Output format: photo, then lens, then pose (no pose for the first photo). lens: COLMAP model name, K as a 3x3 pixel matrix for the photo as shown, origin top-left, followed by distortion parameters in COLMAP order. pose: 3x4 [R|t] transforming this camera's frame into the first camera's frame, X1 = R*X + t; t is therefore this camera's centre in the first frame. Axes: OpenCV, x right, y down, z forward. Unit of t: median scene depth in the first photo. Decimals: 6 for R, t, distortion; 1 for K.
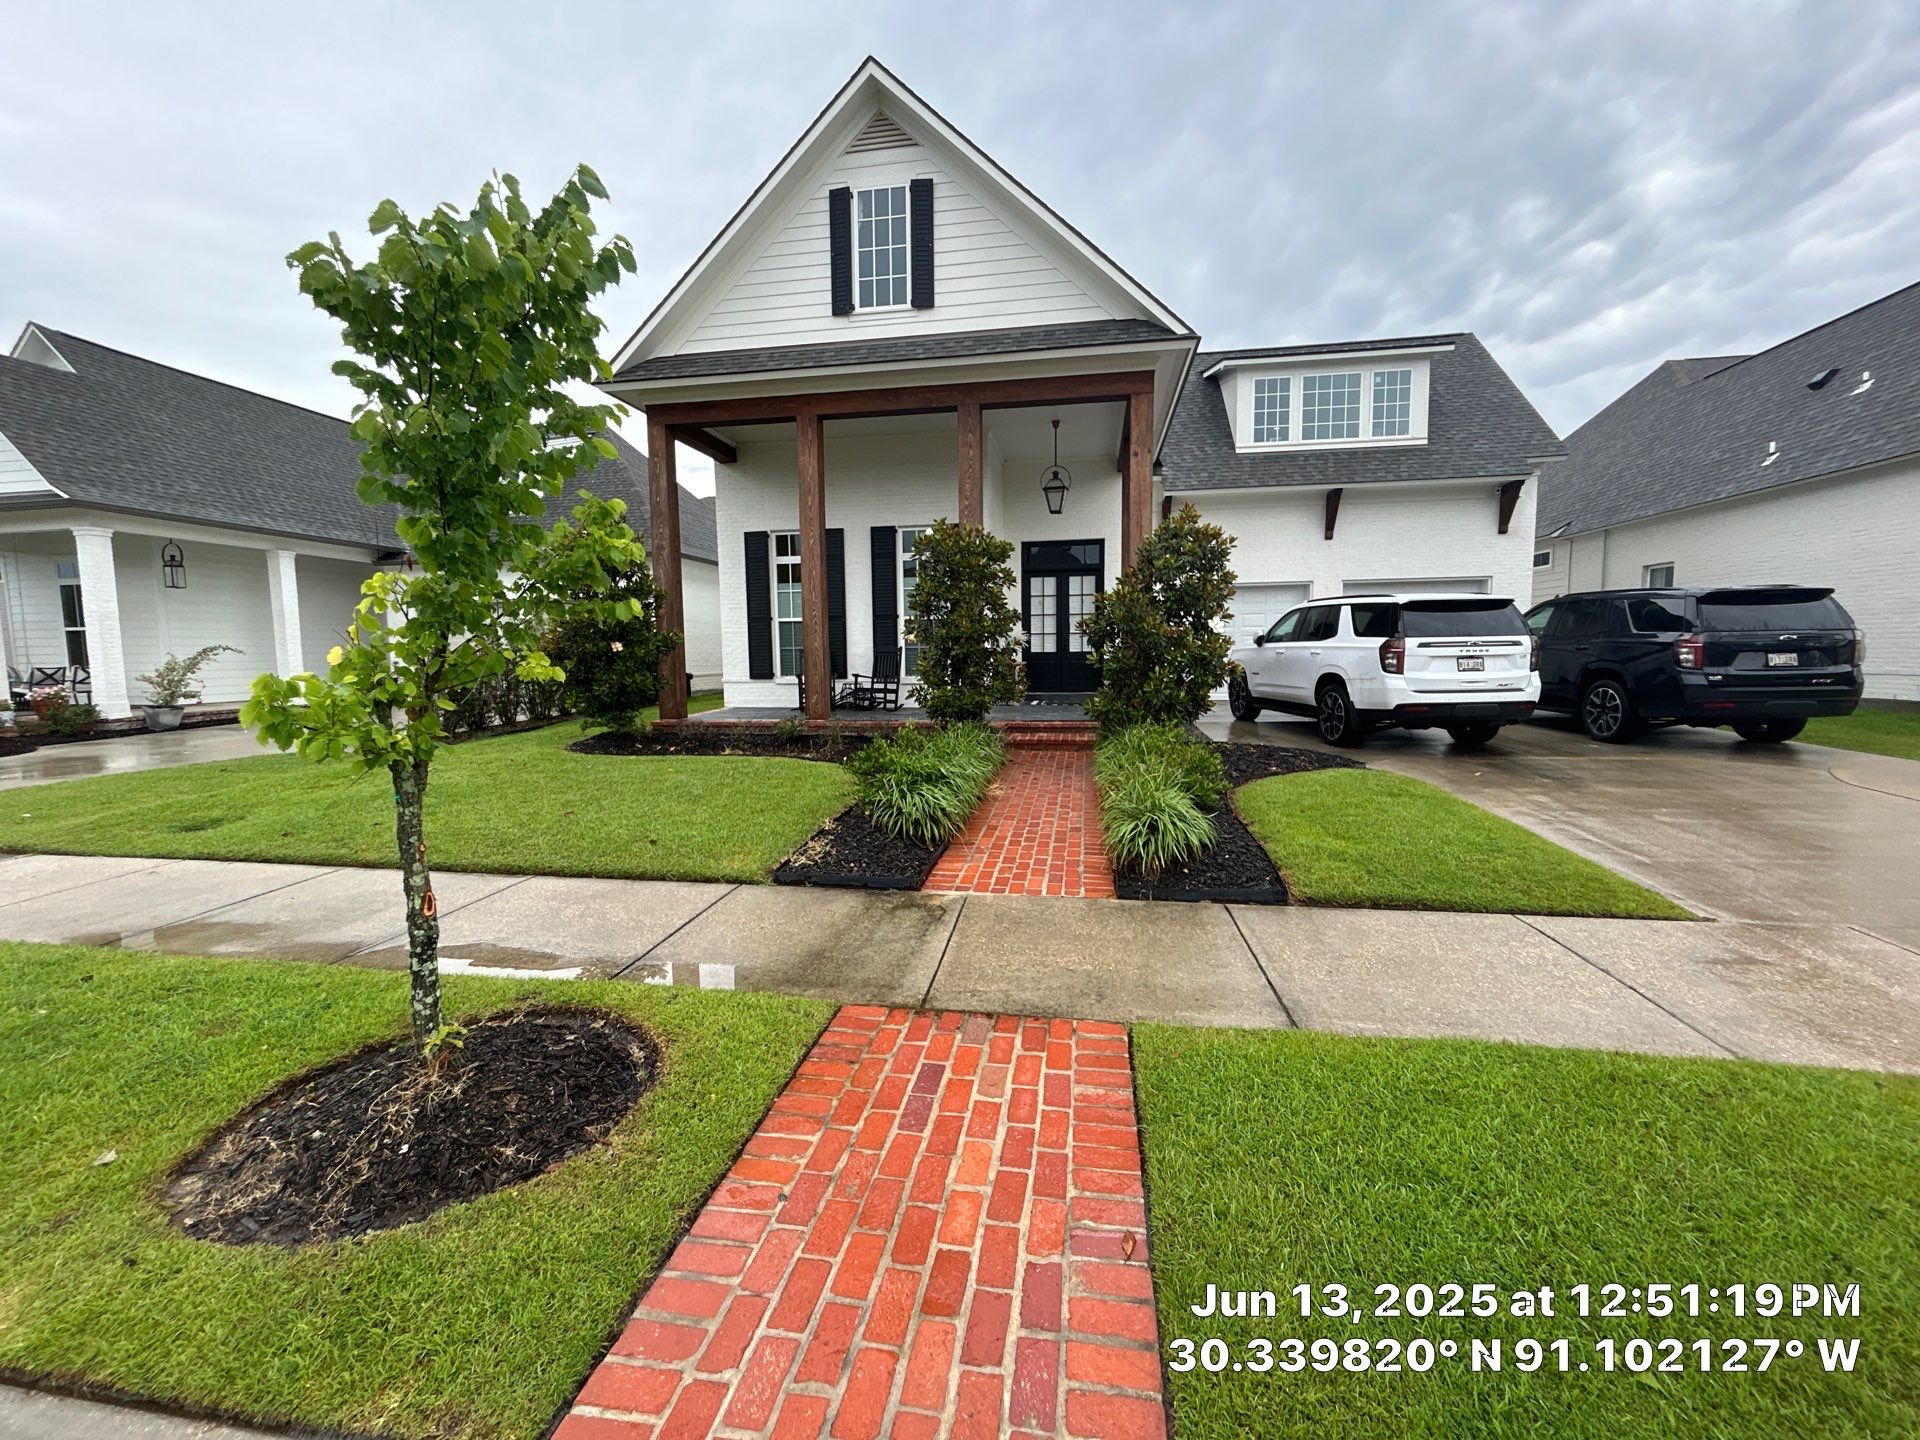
lens RADIAL K [[789.6, 0, 960.0], [0, 789.6, 720.0], [0, 0, 1]] dist [-0.003782, -0.000216]
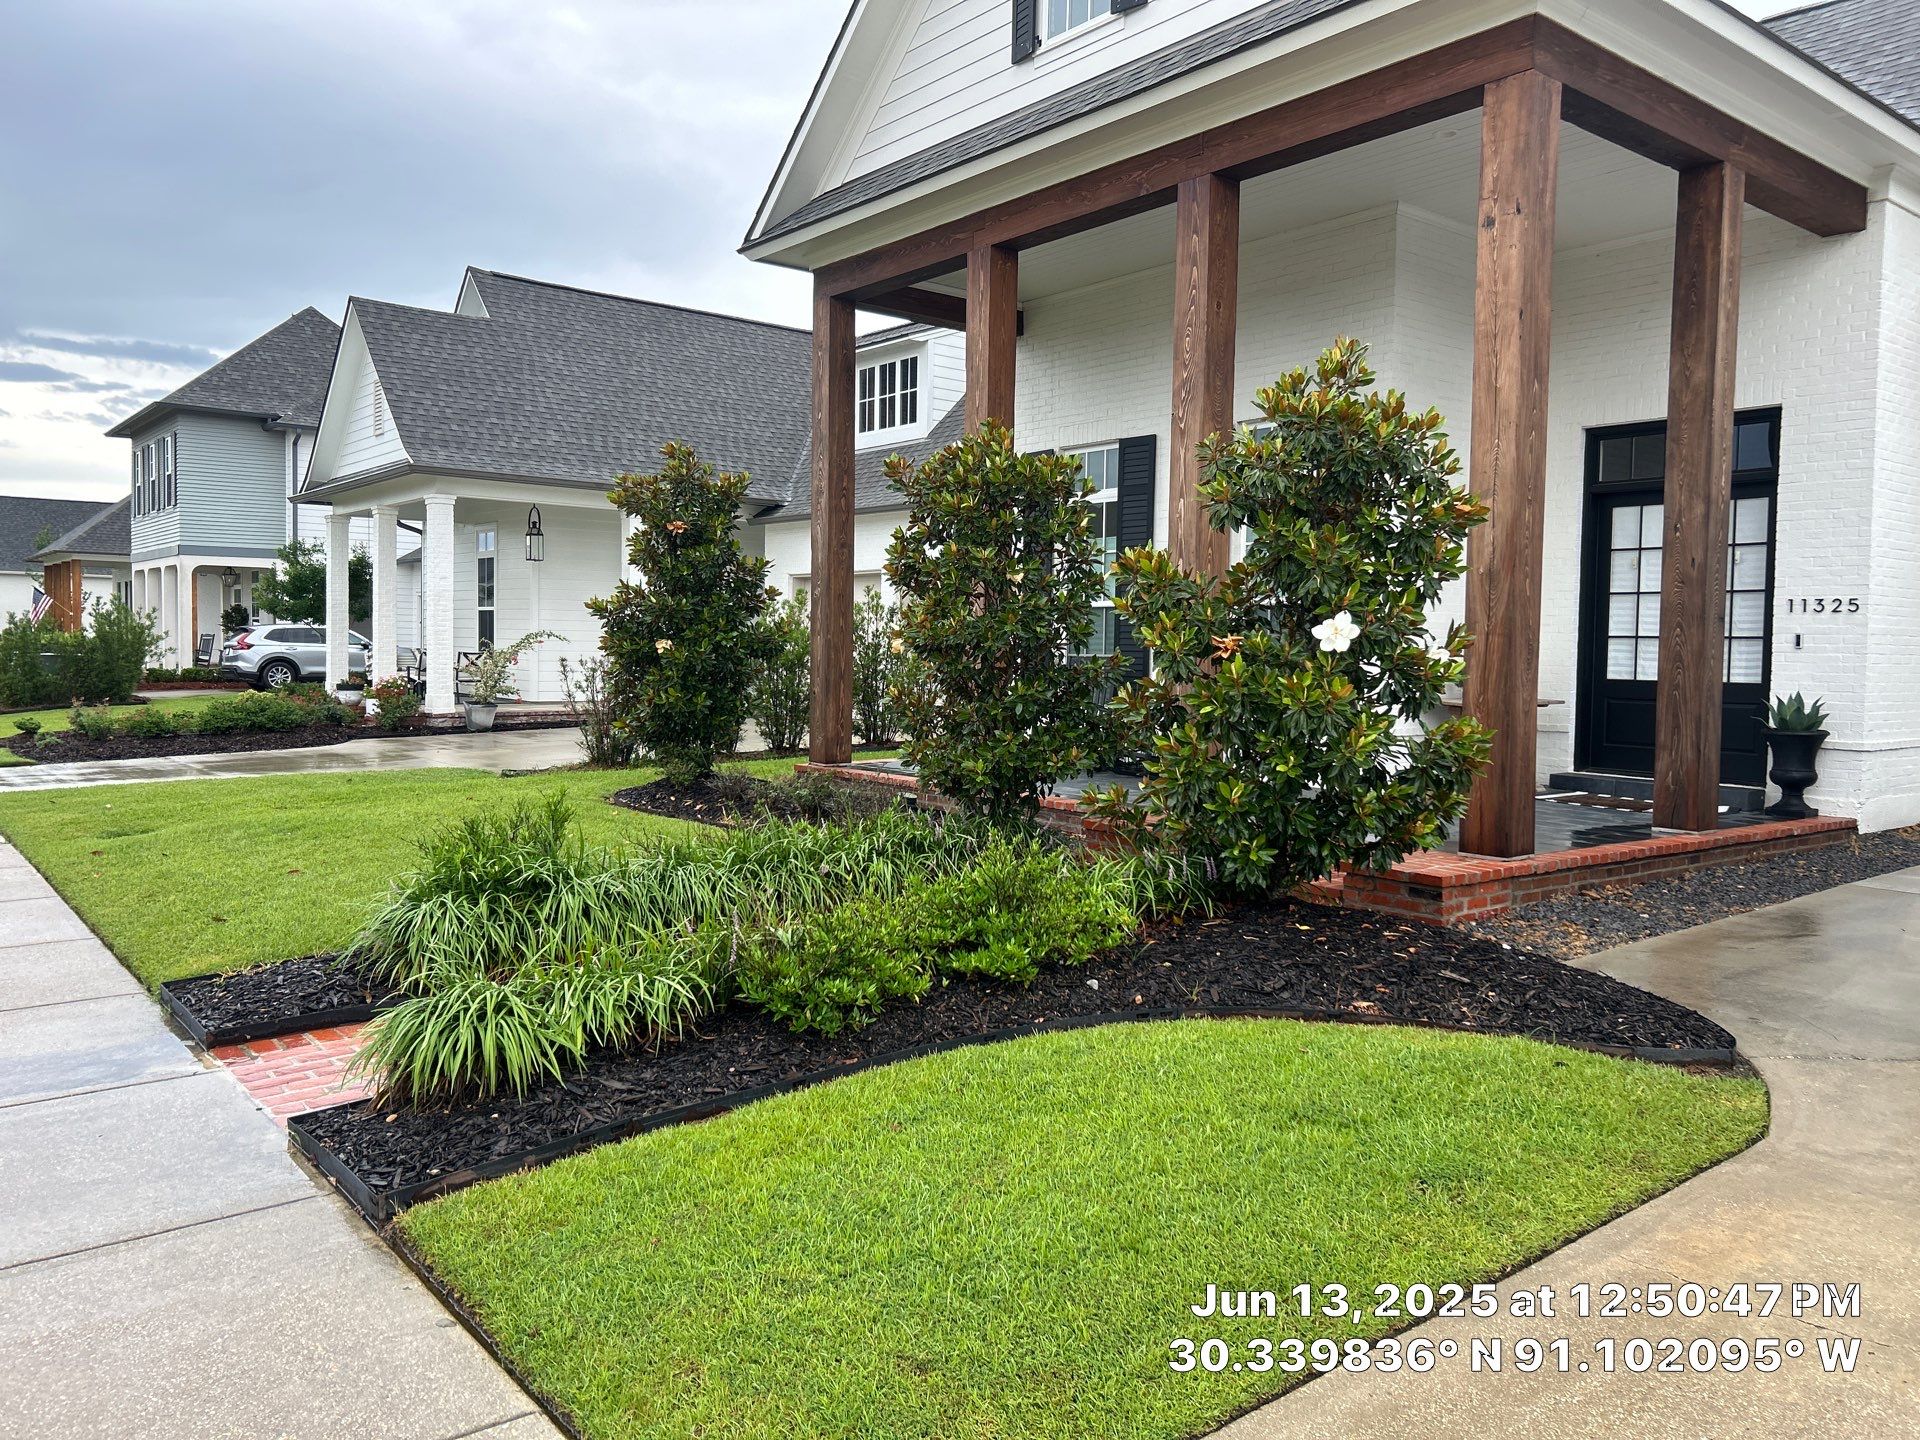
lens RADIAL K [[1445.4, 0, 960.0], [0, 1445.4, 720.0], [0, 0, 1]] dist [-0.003277, -0.001054]
pose [[0.750696, 0.057048, -0.658180, 0.399503], [-0.082466, 0.996564, -0.007680, -0.029907], [0.655481, 0.060043, 0.752821, 0.181571]]
